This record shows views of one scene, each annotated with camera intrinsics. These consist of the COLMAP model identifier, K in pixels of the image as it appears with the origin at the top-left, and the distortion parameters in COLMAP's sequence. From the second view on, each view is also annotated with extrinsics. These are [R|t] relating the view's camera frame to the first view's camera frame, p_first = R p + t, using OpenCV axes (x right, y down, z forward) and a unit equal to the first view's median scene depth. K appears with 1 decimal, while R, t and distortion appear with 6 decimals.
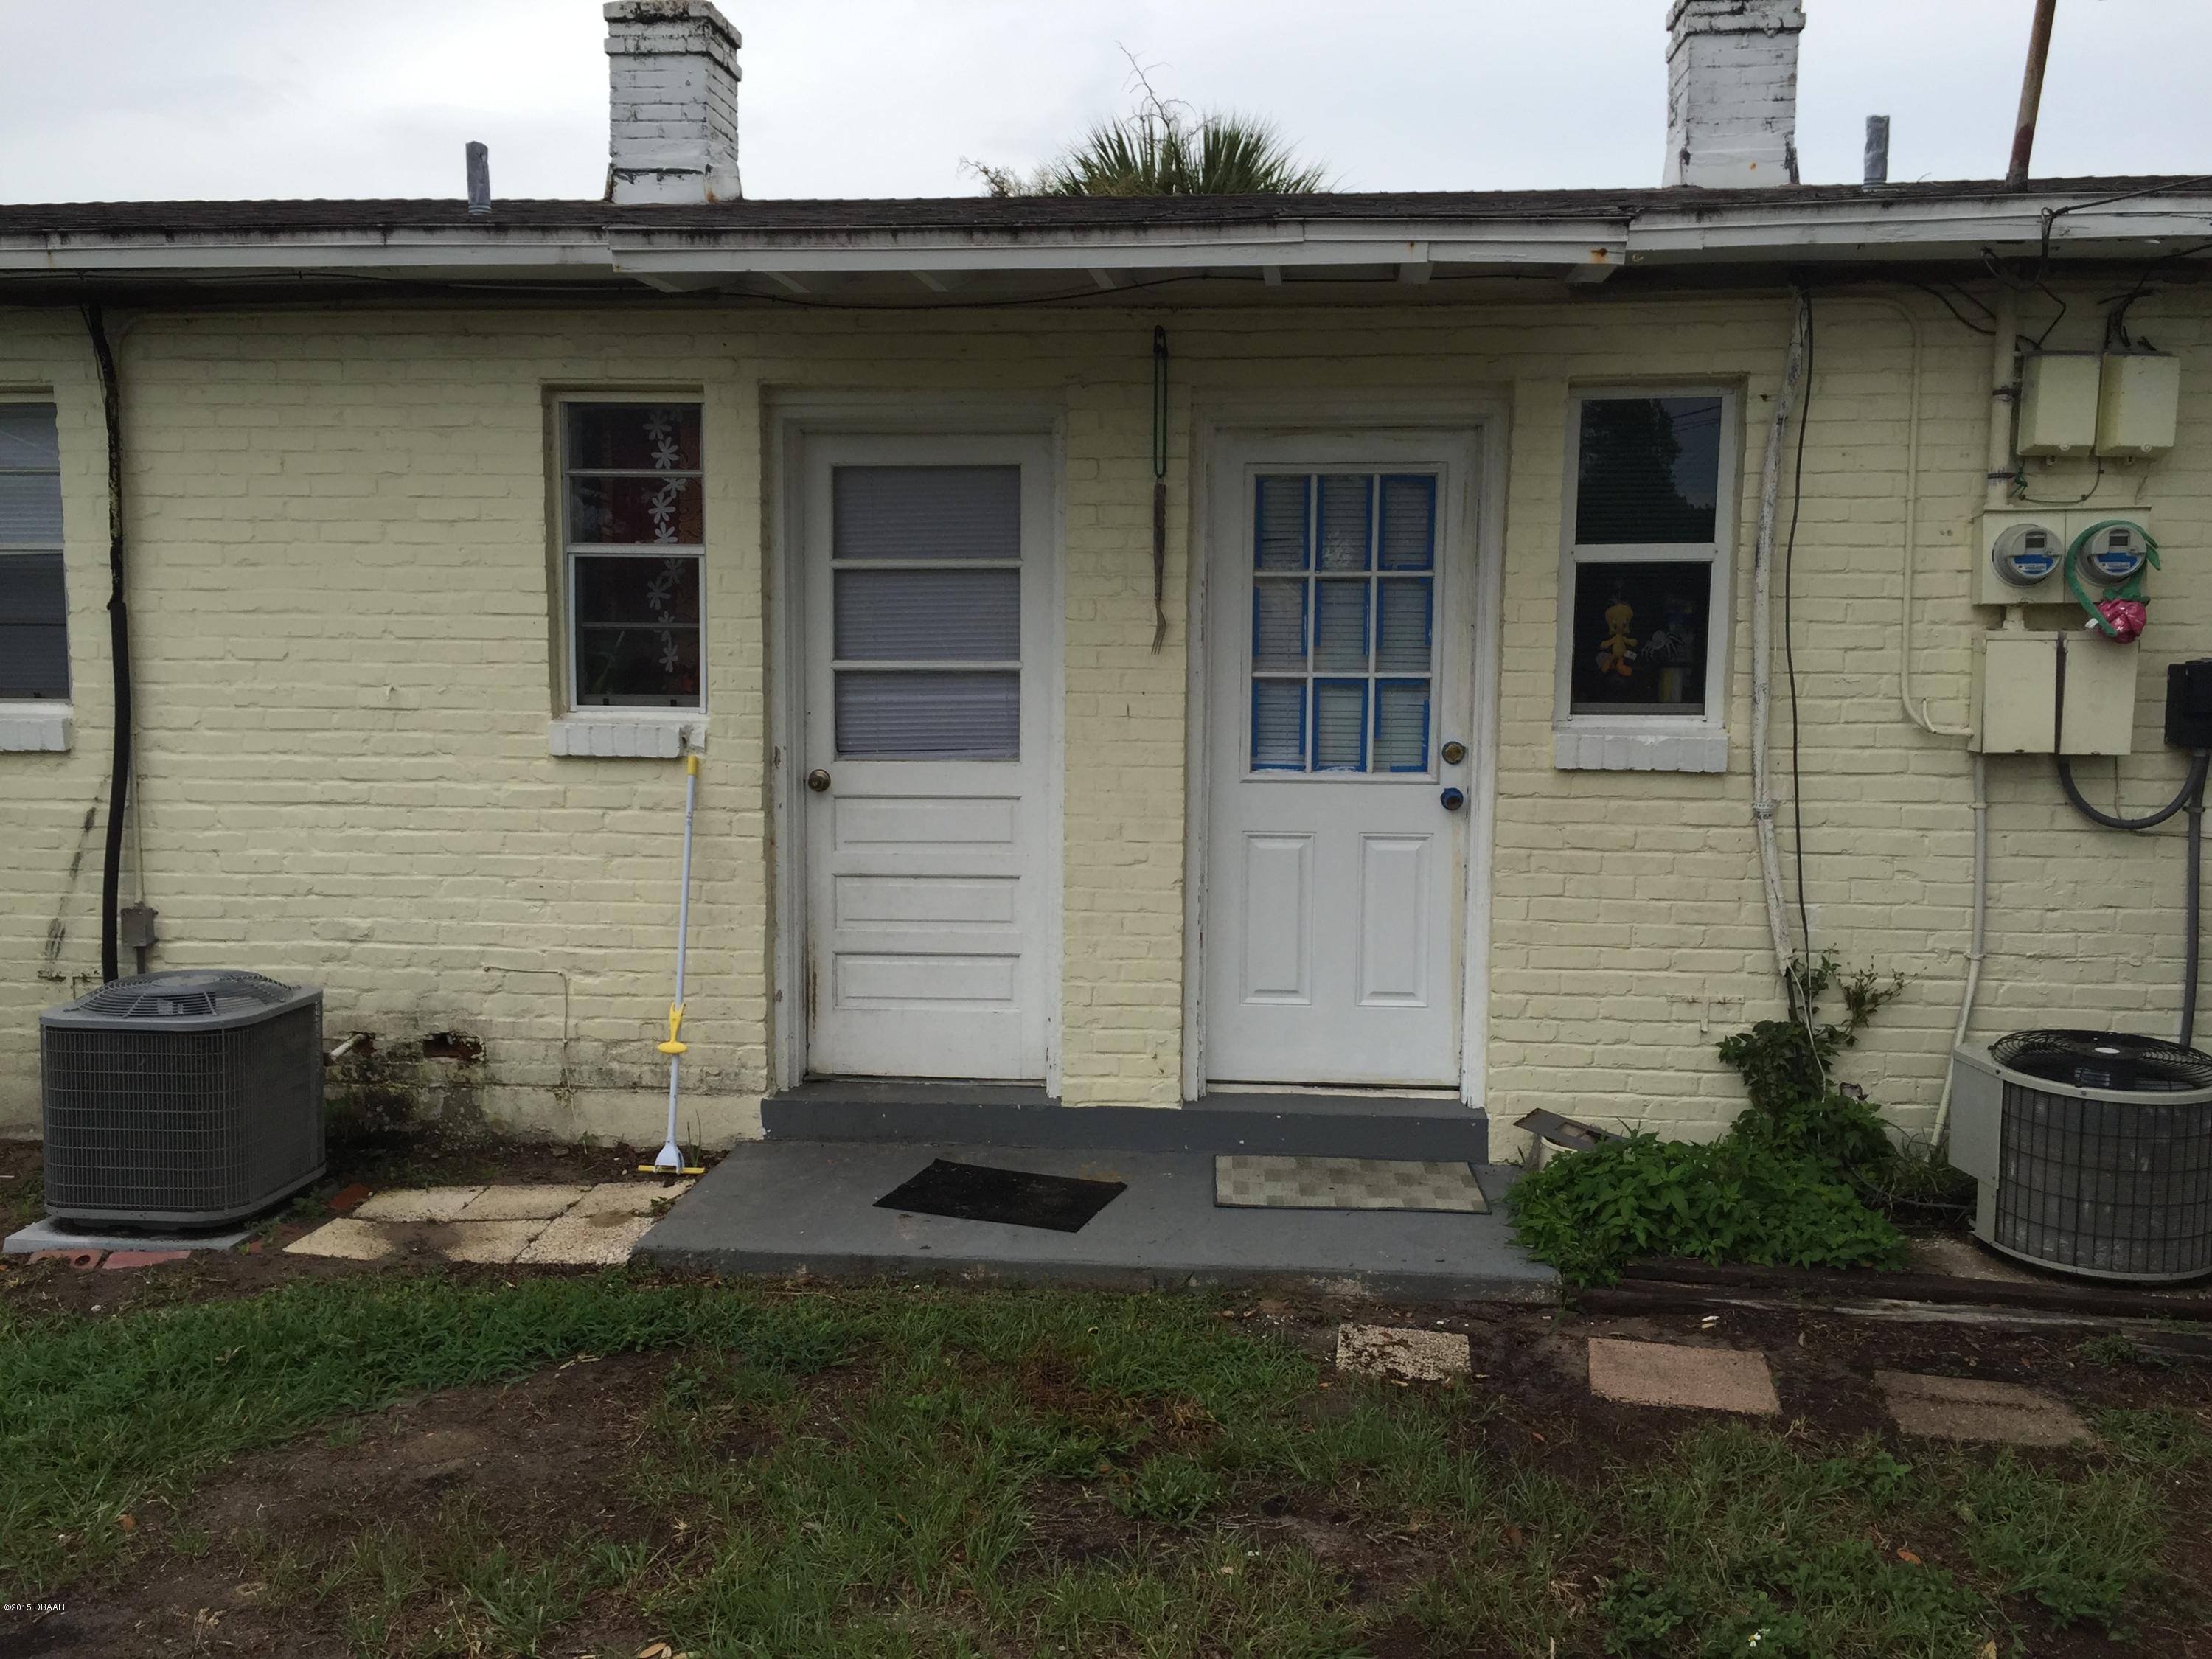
lens RADIAL K [[1877.9, 0, 1111.2], [0, 1877.9, 828.5], [0, 0, 1]] dist [0.079411, -0.102399]
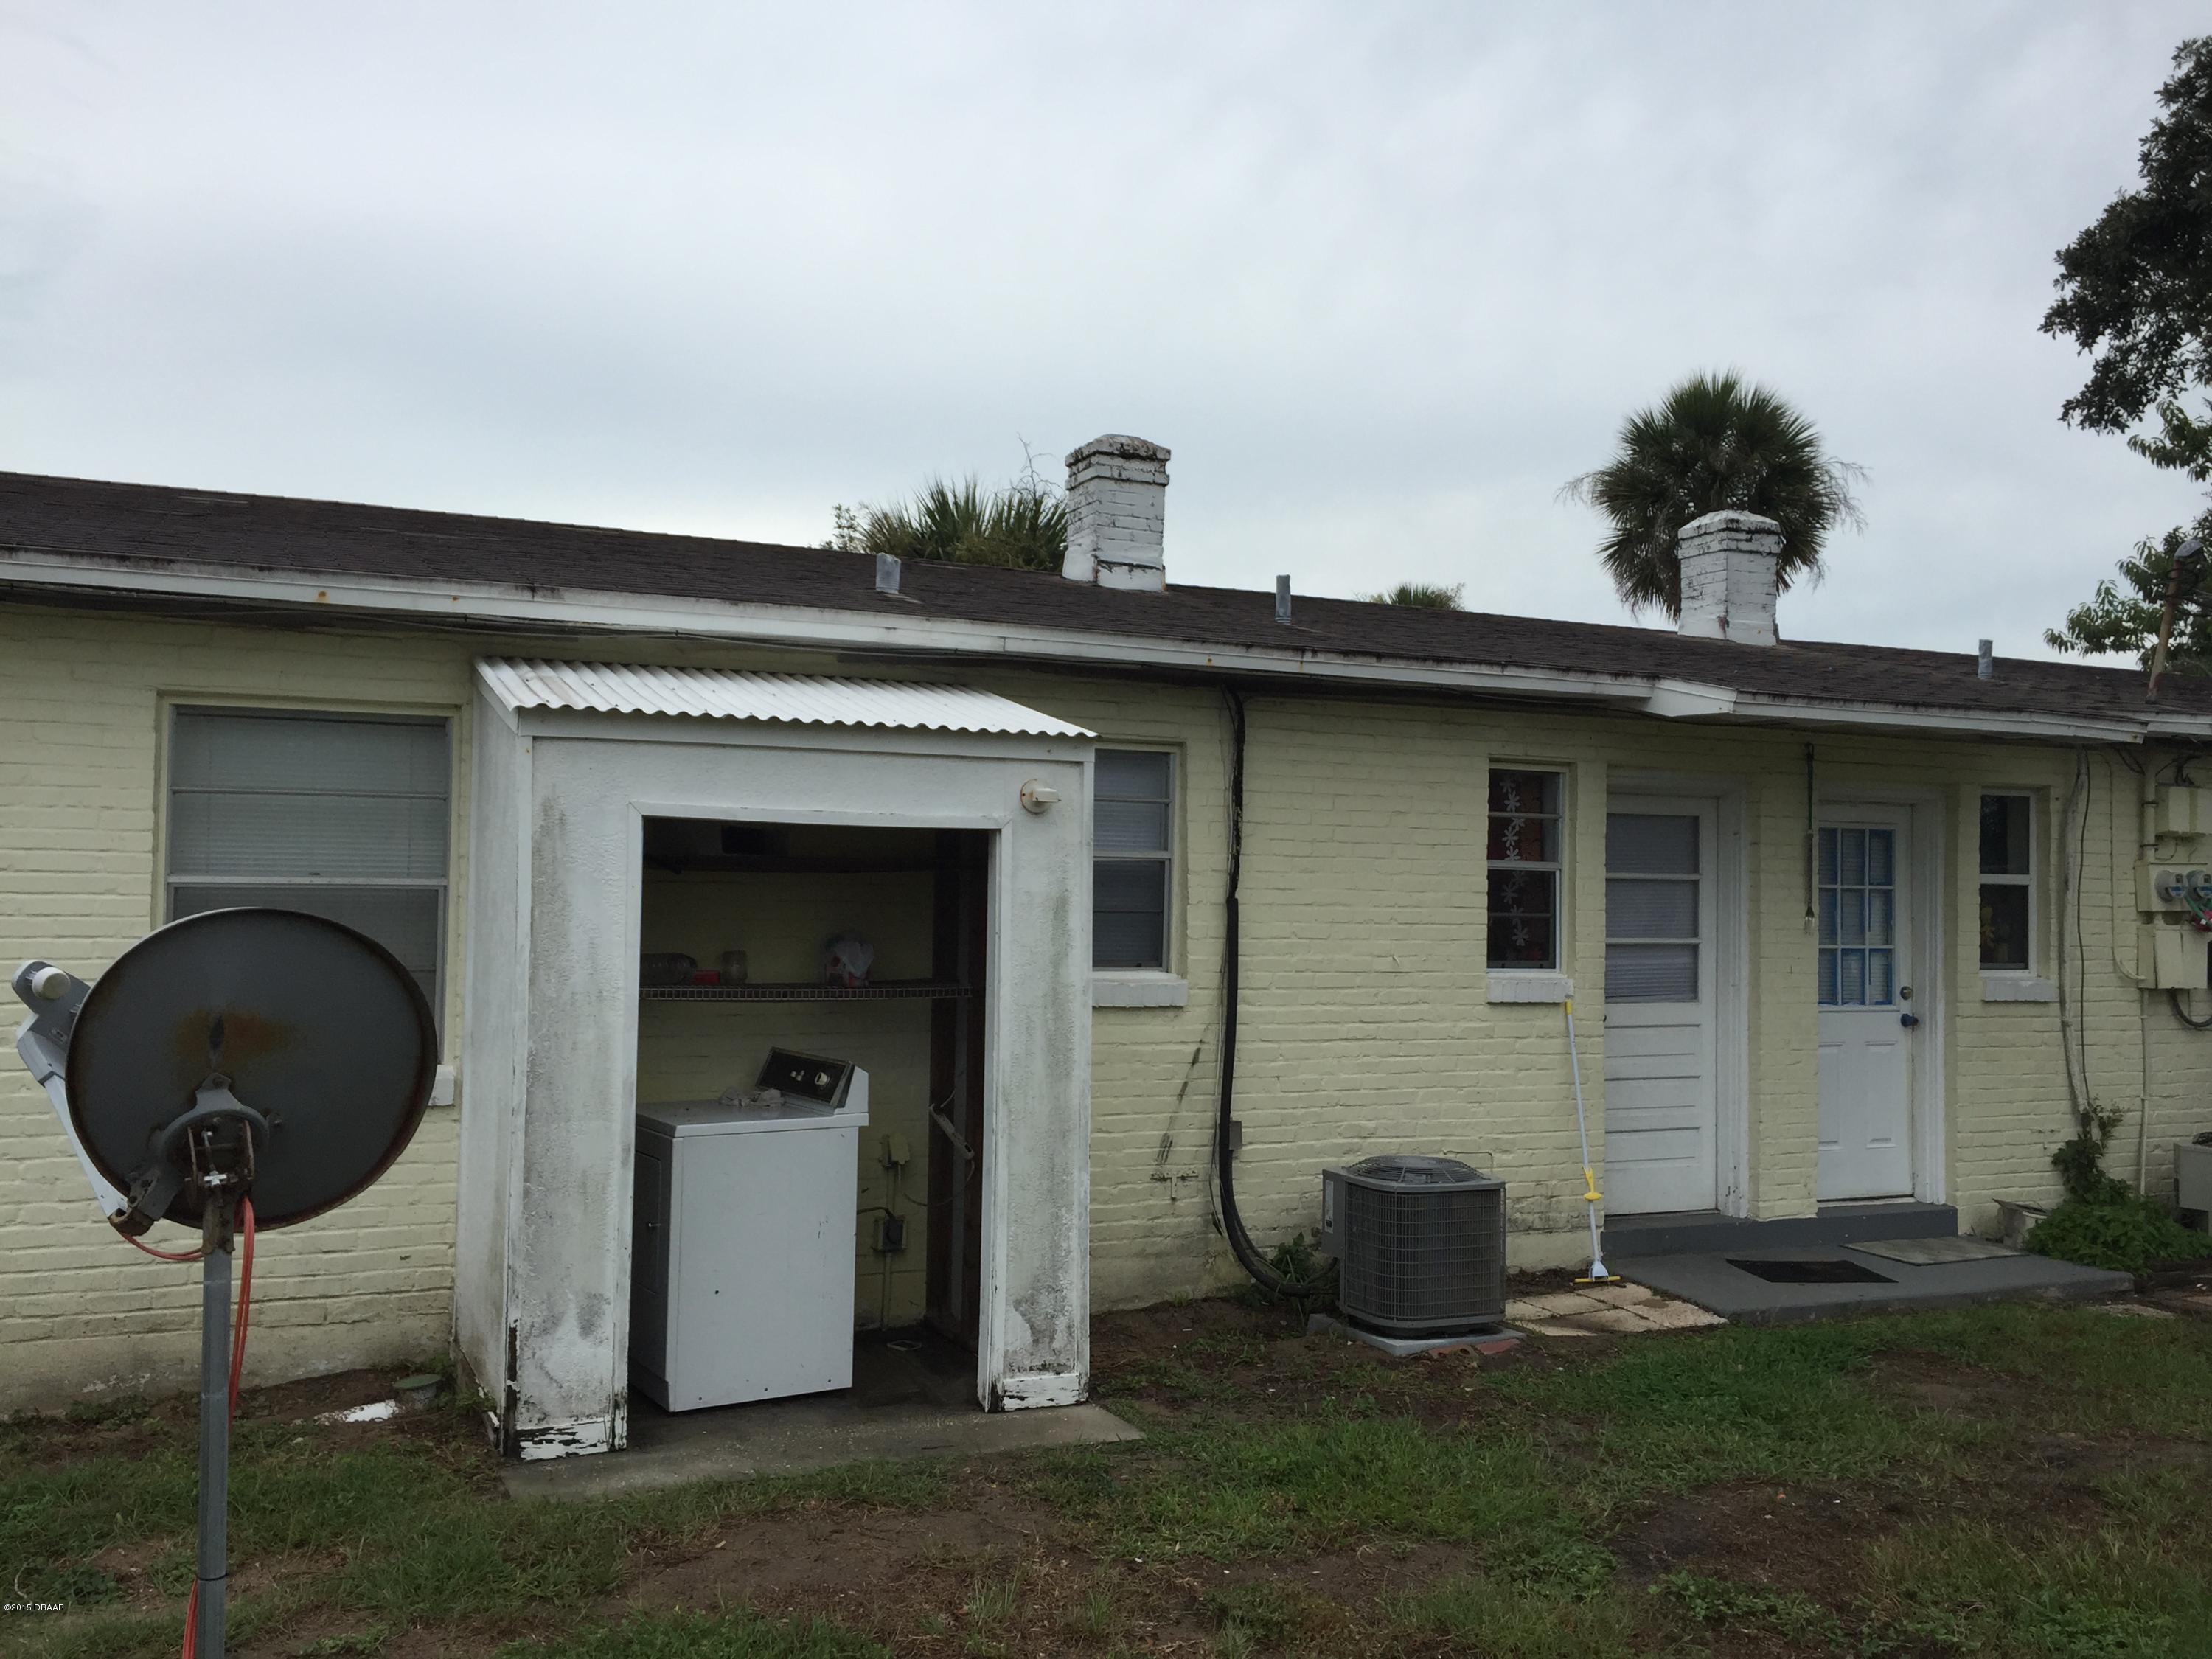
lens RADIAL K [[1877.9, 0, 1088.8], [0, 1877.9, 833.4], [0, 0, 1]] dist [0.079411, -0.102399]
pose [[0.874587, 0.025770, 0.484184, -1.293394], [0.038415, 0.991765, -0.122175, -0.001756], [-0.483345, 0.125452, 0.866394, -0.144551]]
